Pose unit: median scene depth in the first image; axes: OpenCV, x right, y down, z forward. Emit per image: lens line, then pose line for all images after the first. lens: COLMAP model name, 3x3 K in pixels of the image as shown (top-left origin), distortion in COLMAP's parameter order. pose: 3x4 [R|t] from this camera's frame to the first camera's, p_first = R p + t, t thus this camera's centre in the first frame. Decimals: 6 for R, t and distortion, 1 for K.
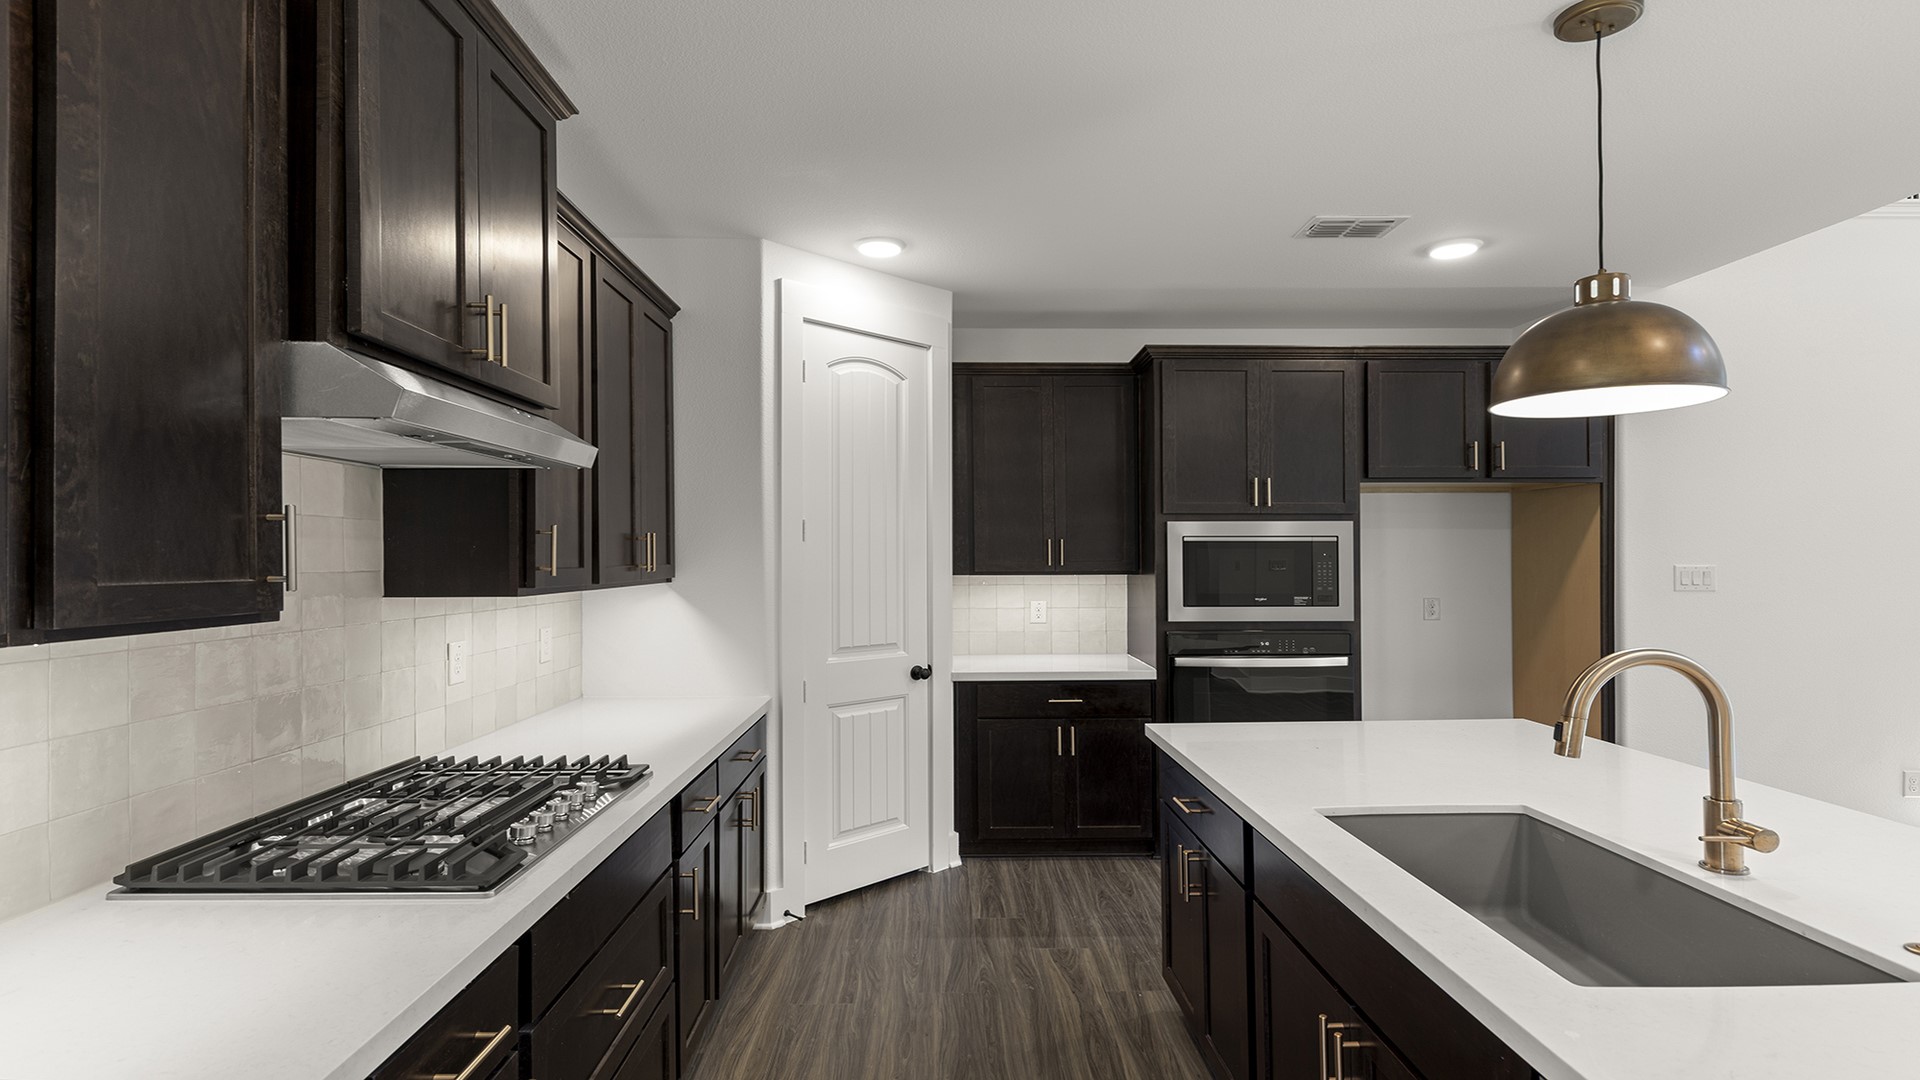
lens RADIAL K [[951.3, 0, 955.7], [0, 951.3, 556.5], [0, 0, 1]] dist [0.013139, -0.000614]
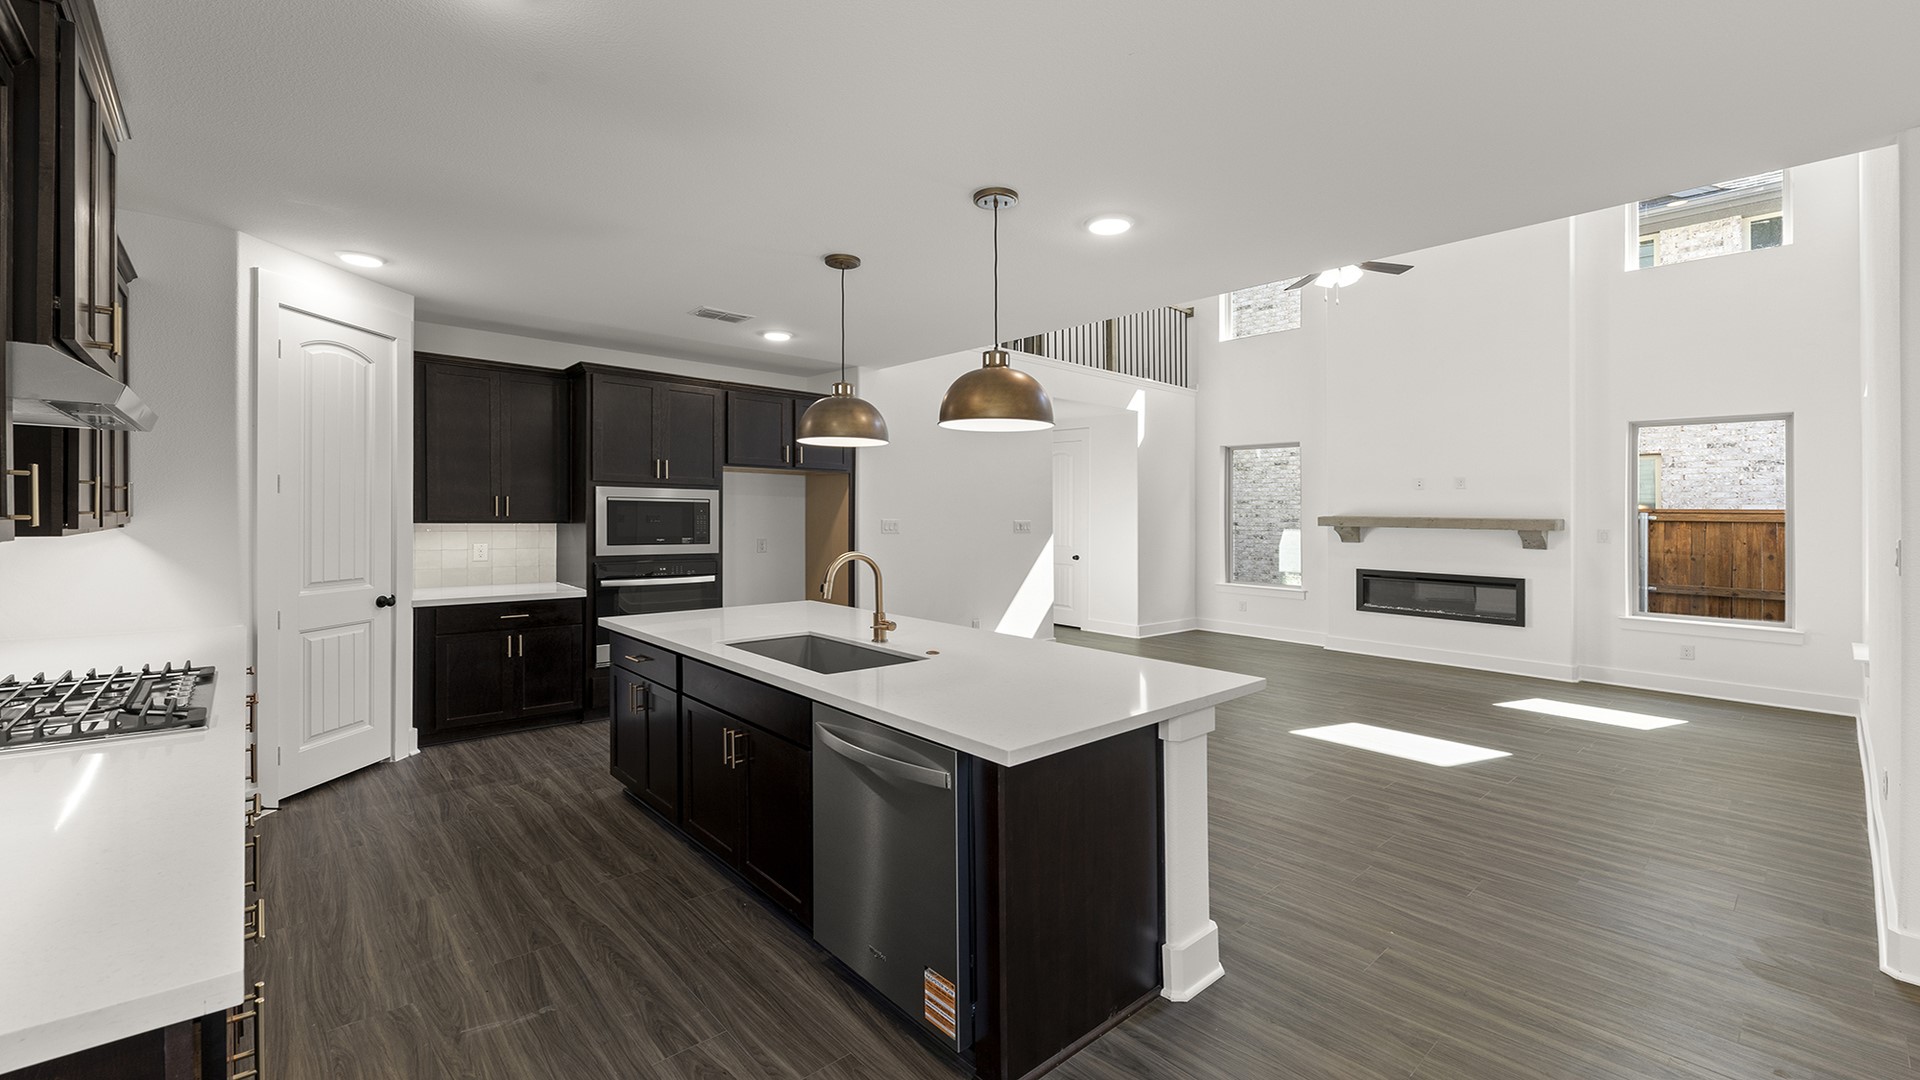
lens RADIAL K [[777.5, 0, 963.9], [0, 777.5, 532.1], [0, 0, 1]] dist [0.000856, 0.000074]
pose [[0.746517, -0.003092, 0.665359, -0.151415], [-0.013122, 0.999726, 0.019368, 0.002418], [-0.665237, -0.023189, 0.746272, -0.259709]]
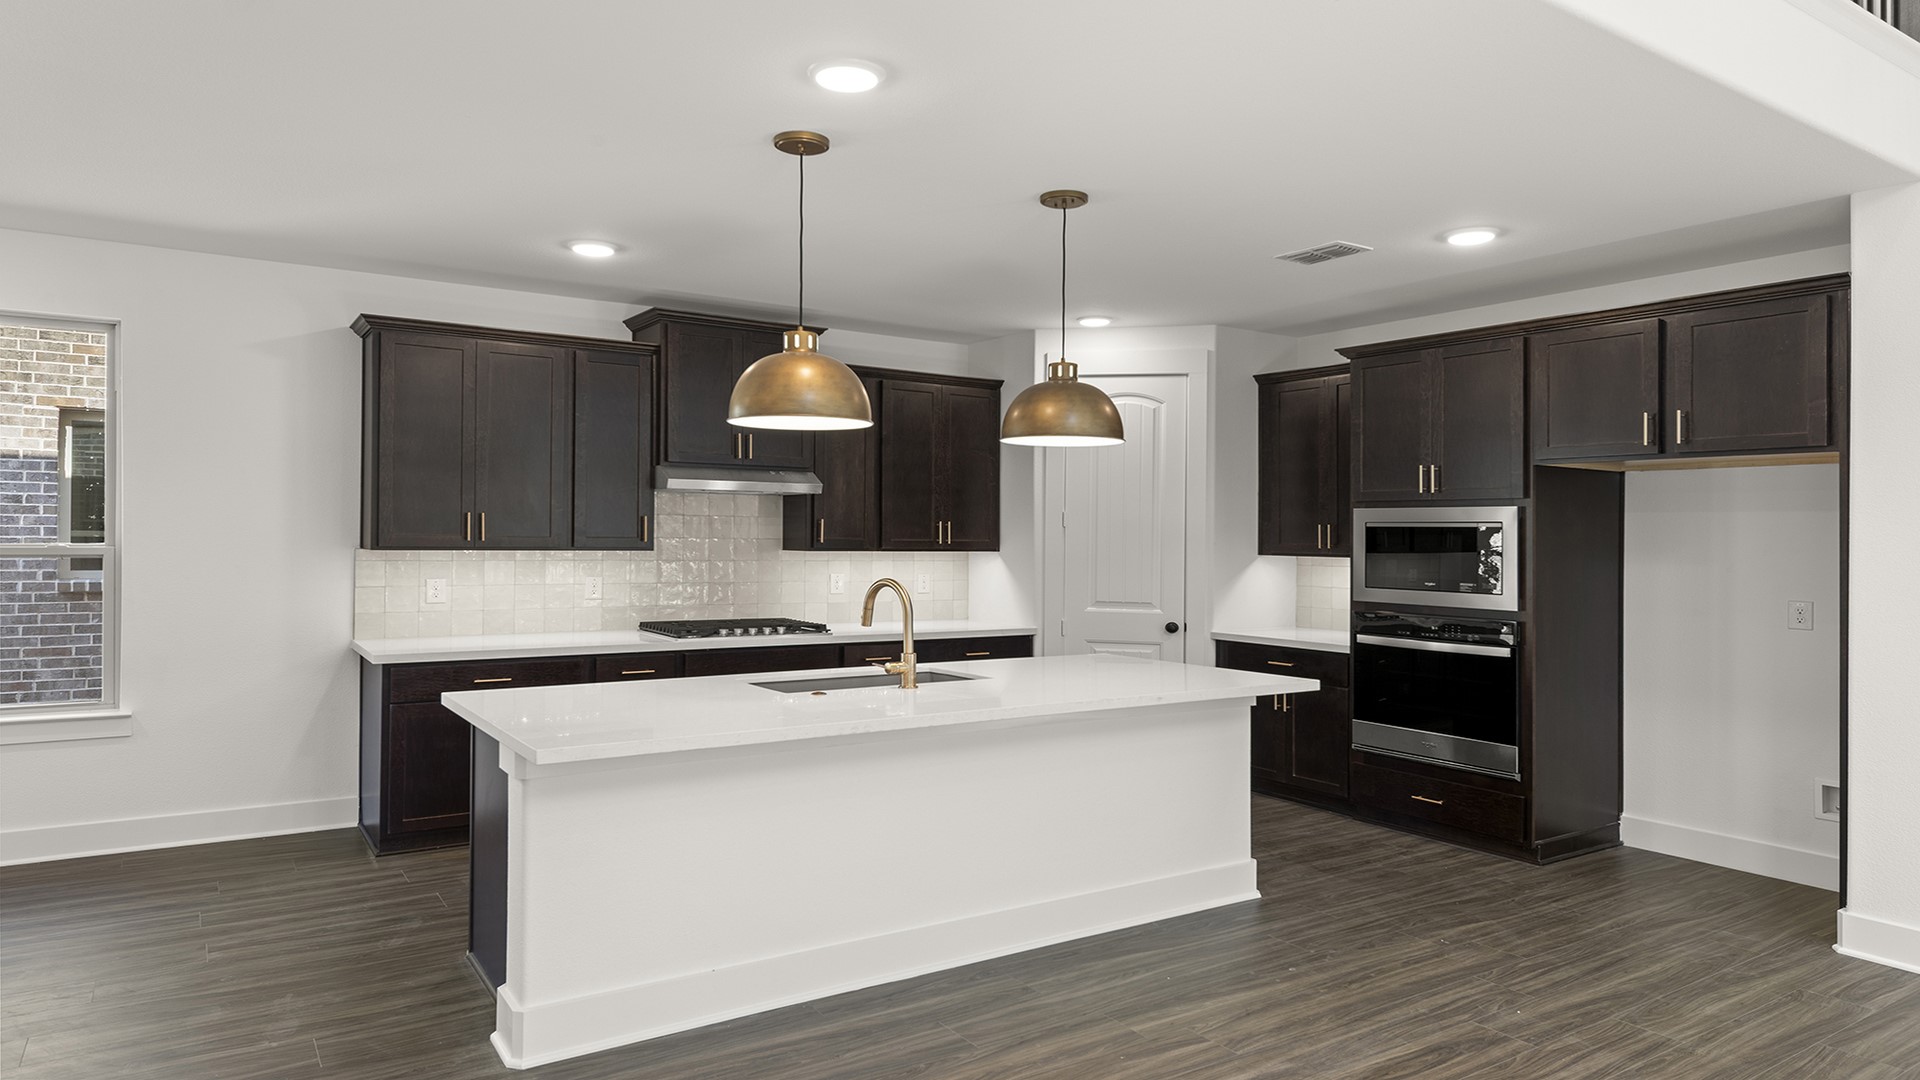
lens RADIAL K [[1164.6, 0, 957.3], [0, 1164.6, 533.0], [0, 0, 1]] dist [0.003885, -0.001575]
pose [[0.540116, 0.006088, -0.841569, 1.164783], [-0.013014, 0.999915, -0.001119, -0.001569], [0.841490, 0.011557, 0.540149, -0.110913]]
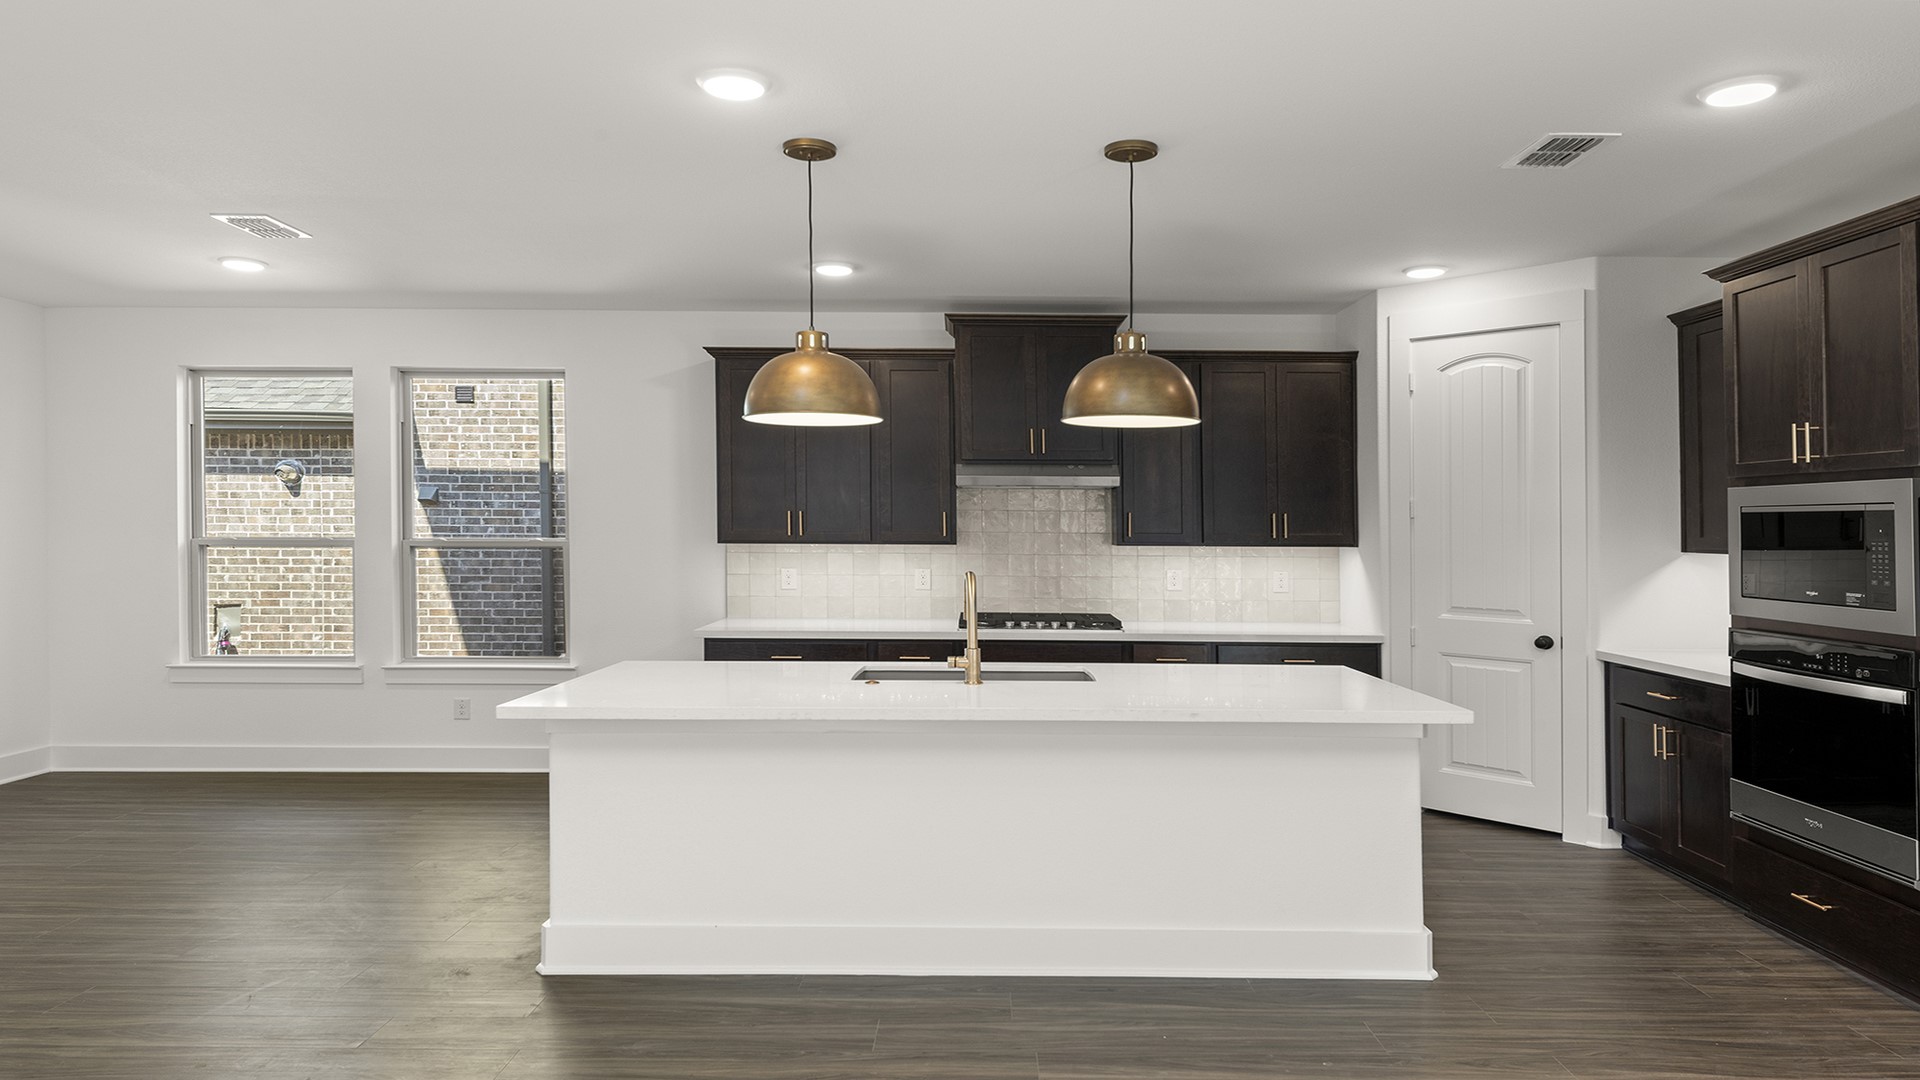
lens RADIAL K [[1183.1, 0, 991.5], [0, 1183.1, 542.0], [0, 0, 1]] dist [-0.001786, -0.002408]
pose [[-0.014002, 0.014678, -0.999794, 1.287120], [-0.006687, 0.999869, 0.014773, -0.002527], [0.999880, 0.006893, -0.013902, 0.422044]]
